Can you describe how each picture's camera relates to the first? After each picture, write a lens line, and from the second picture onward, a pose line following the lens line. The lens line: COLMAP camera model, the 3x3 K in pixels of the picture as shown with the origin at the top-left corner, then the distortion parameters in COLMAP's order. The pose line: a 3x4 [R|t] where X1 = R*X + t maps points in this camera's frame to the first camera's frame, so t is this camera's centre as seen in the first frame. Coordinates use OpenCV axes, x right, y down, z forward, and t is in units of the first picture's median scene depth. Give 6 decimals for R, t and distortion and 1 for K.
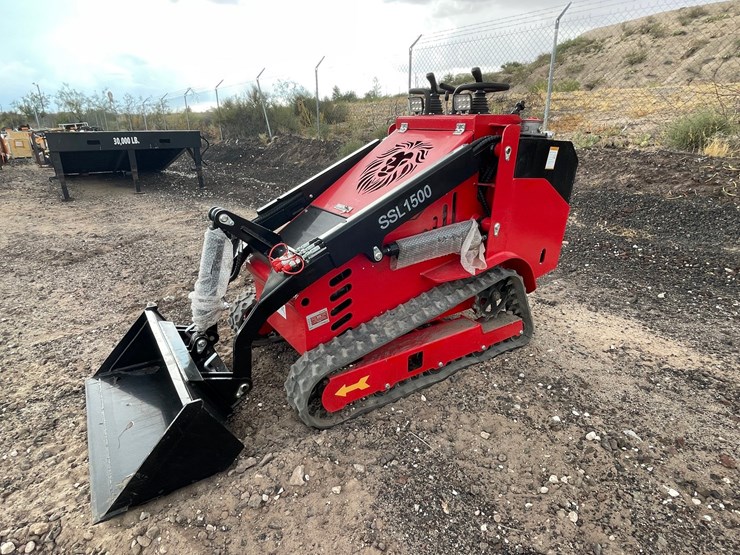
lens RADIAL K [[431.0, 0, 366.7], [0, 431.0, 276.8], [0, 0, 1]] dist [-0.009318, 0.005443]
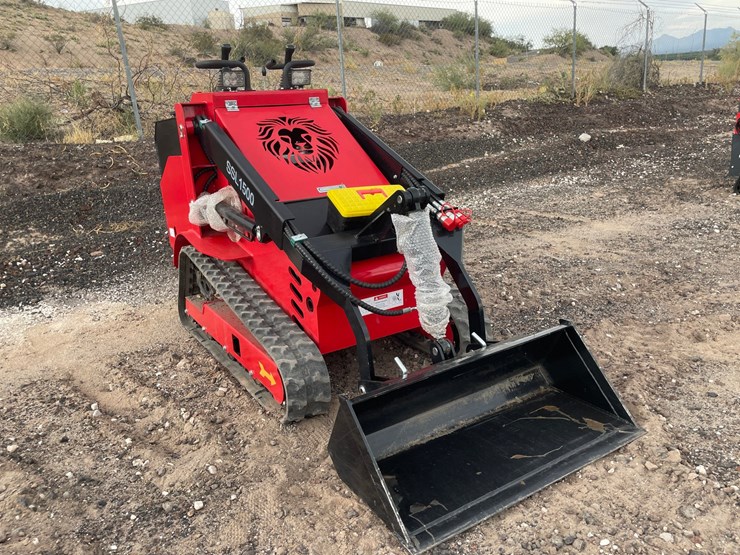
lens RADIAL K [[596.2, 0, 358.0], [0, 596.2, 269.1], [0, 0, 1]] dist [0.065970, -0.082814]
pose [[0.021138, -0.272975, 0.961789, -1.304472], [0.381733, 0.891323, 0.244586, -0.295646], [-0.924031, 0.361977, 0.123044, 0.862835]]
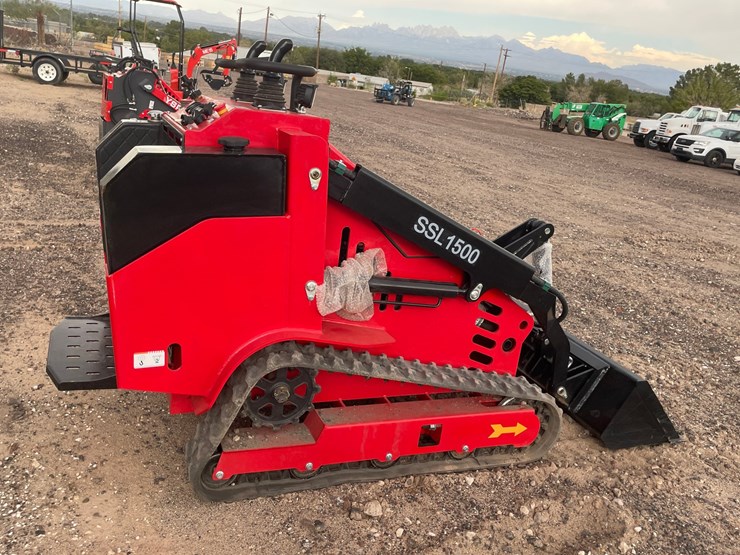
lens RADIAL K [[651.5, 0, 358.3], [0, 651.5, 274.9], [0, 0, 1]] dist [0.079468, -0.099217]
pose [[-0.974819, -0.160902, 0.154398, -0.149949], [-0.041426, 0.810986, 0.583597, -0.826990], [-0.219116, 0.562505, -0.797230, 2.090676]]
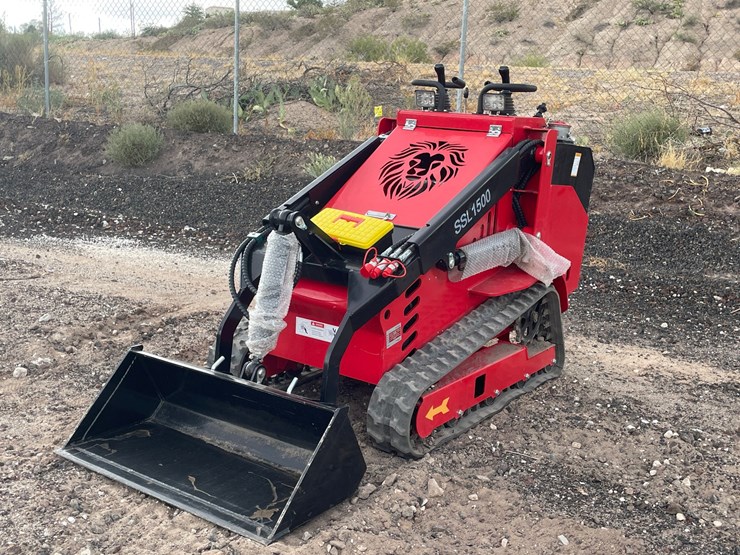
lens RADIAL K [[841.9, 0, 365.2], [0, 841.9, 273.7], [0, 0, 1]] dist [0.053853, 0.000000]
pose [[0.930191, -0.017008, 0.366681, -0.697346], [0.065885, 0.990440, -0.121193, 0.155195], [-0.361115, 0.136892, 0.922419, -0.509479]]
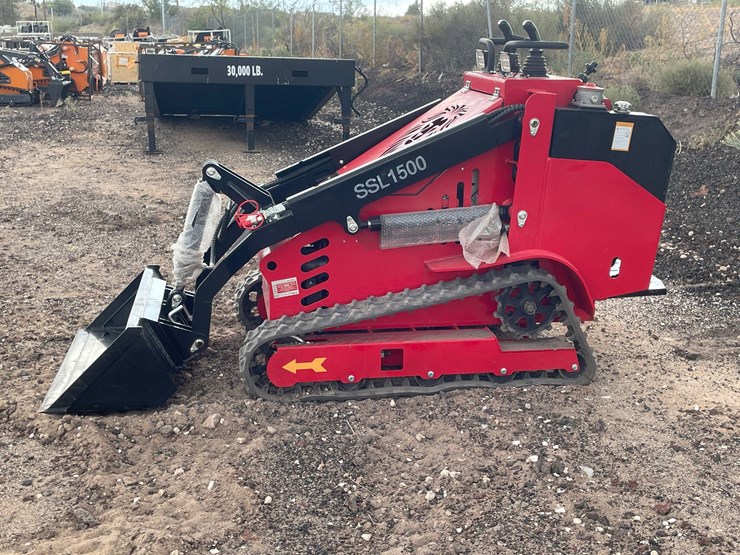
lens RADIAL K [[916.2, 0, 386.6], [0, 916.2, 266.9], [0, 0, 1]] dist [0.070242, 0.000000]
pose [[0.920688, 0.121933, -0.370763, 0.713577], [-0.157506, 0.985235, -0.067108, 0.133138], [0.357106, 0.120183, 0.926300, -0.663362]]
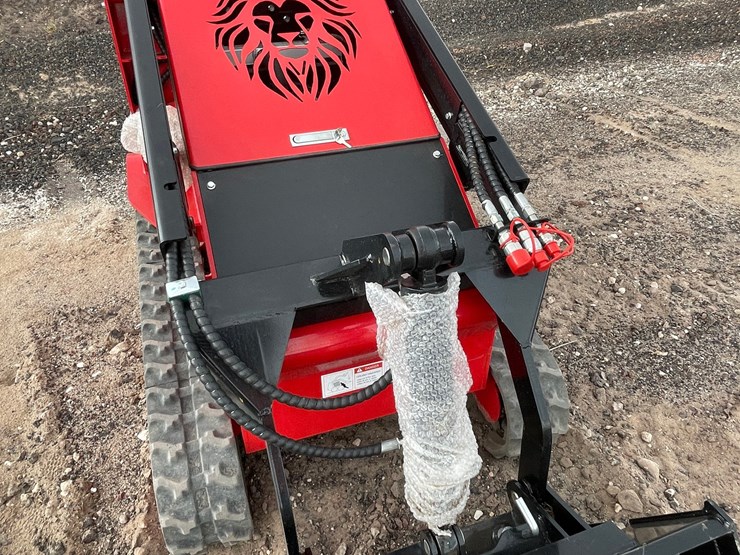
lens RADIAL K [[539.4, 0, 360.2], [0, 539.4, 271.2], [0, 0, 1]] dist [-0.006877, -0.001368]
pose [[0.248033, -0.537519, 0.805948, -0.616459], [0.337077, 0.827845, 0.448387, -0.293638], [-0.908217, 0.160452, 0.386518, 0.752551]]
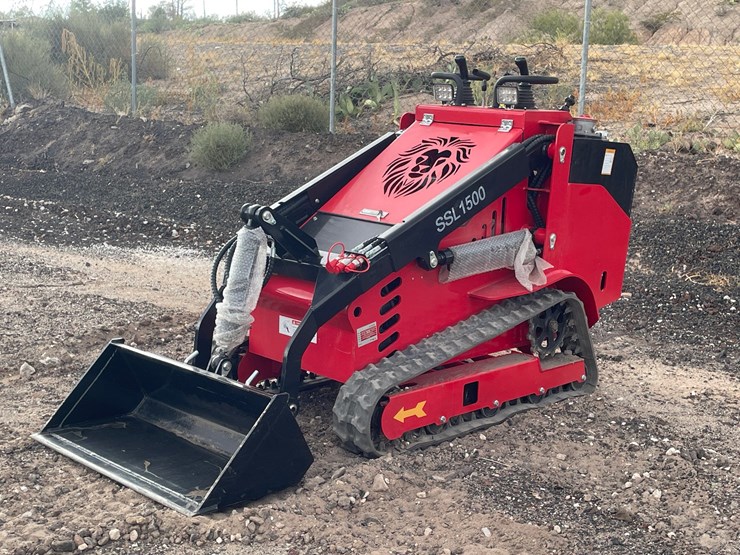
lens RADIAL K [[1067.7, 0, 384.5], [0, 1067.7, 263.1], [0, 0, 1]] dist [0.071417, 0.000000]
pose [[0.977095, 0.010720, 0.212536, -0.467498], [0.026520, 0.984811, -0.171592, 0.284042], [-0.211147, 0.173299, 0.961969, -0.946494]]
